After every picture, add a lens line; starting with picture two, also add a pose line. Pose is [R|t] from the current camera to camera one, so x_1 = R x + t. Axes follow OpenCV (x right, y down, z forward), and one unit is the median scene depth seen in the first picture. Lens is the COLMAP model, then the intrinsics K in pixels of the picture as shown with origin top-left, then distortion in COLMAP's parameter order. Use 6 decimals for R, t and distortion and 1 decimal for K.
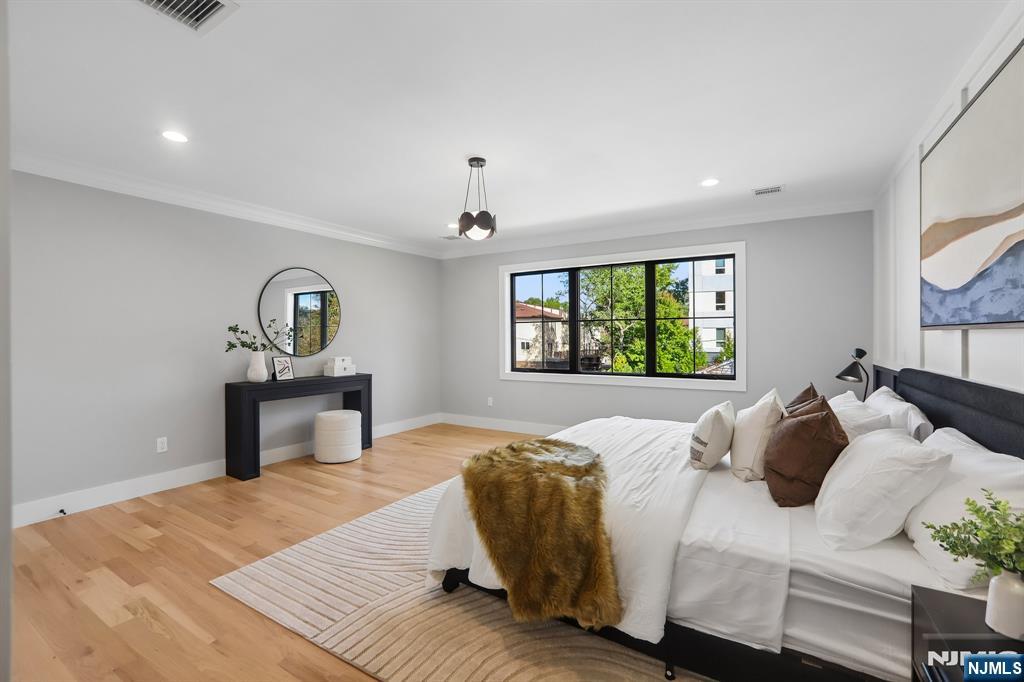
lens RADIAL K [[445.9, 0, 515.9], [0, 445.9, 336.3], [0, 0, 1]] dist [-0.019380, 0.000855]
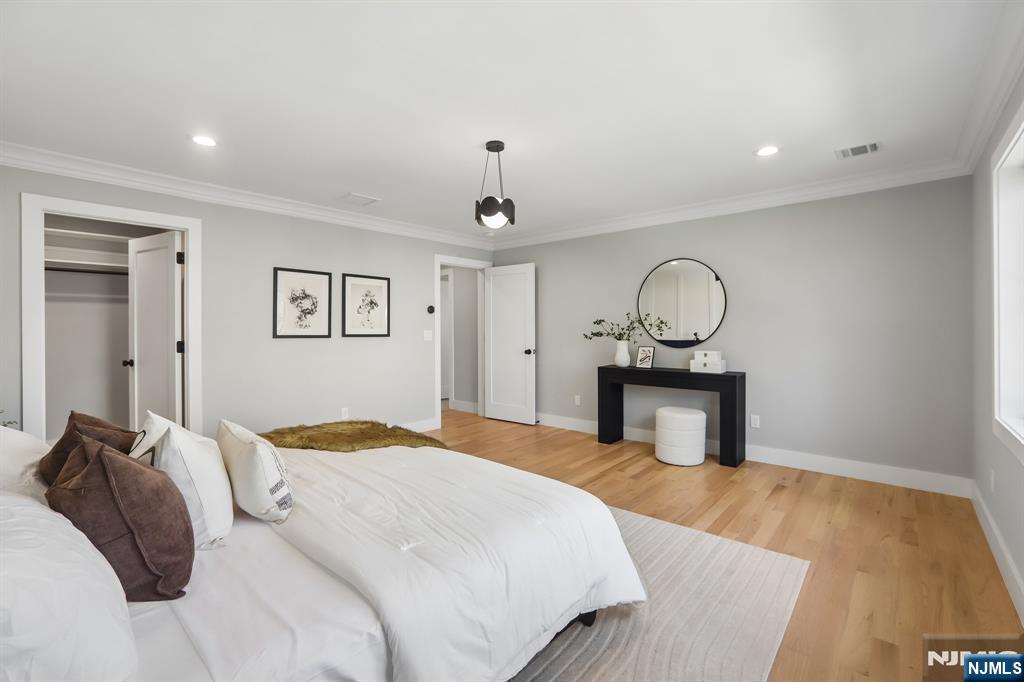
lens RADIAL K [[448.5, 0, 506.1], [0, 448.5, 327.1], [0, 0, 1]] dist [-0.020589, 0.000243]
pose [[-0.168580, 0.005567, -0.985672, 0.642818], [0.006148, 0.999971, 0.004597, -0.009334], [0.985669, -0.005285, -0.168610, 0.891778]]
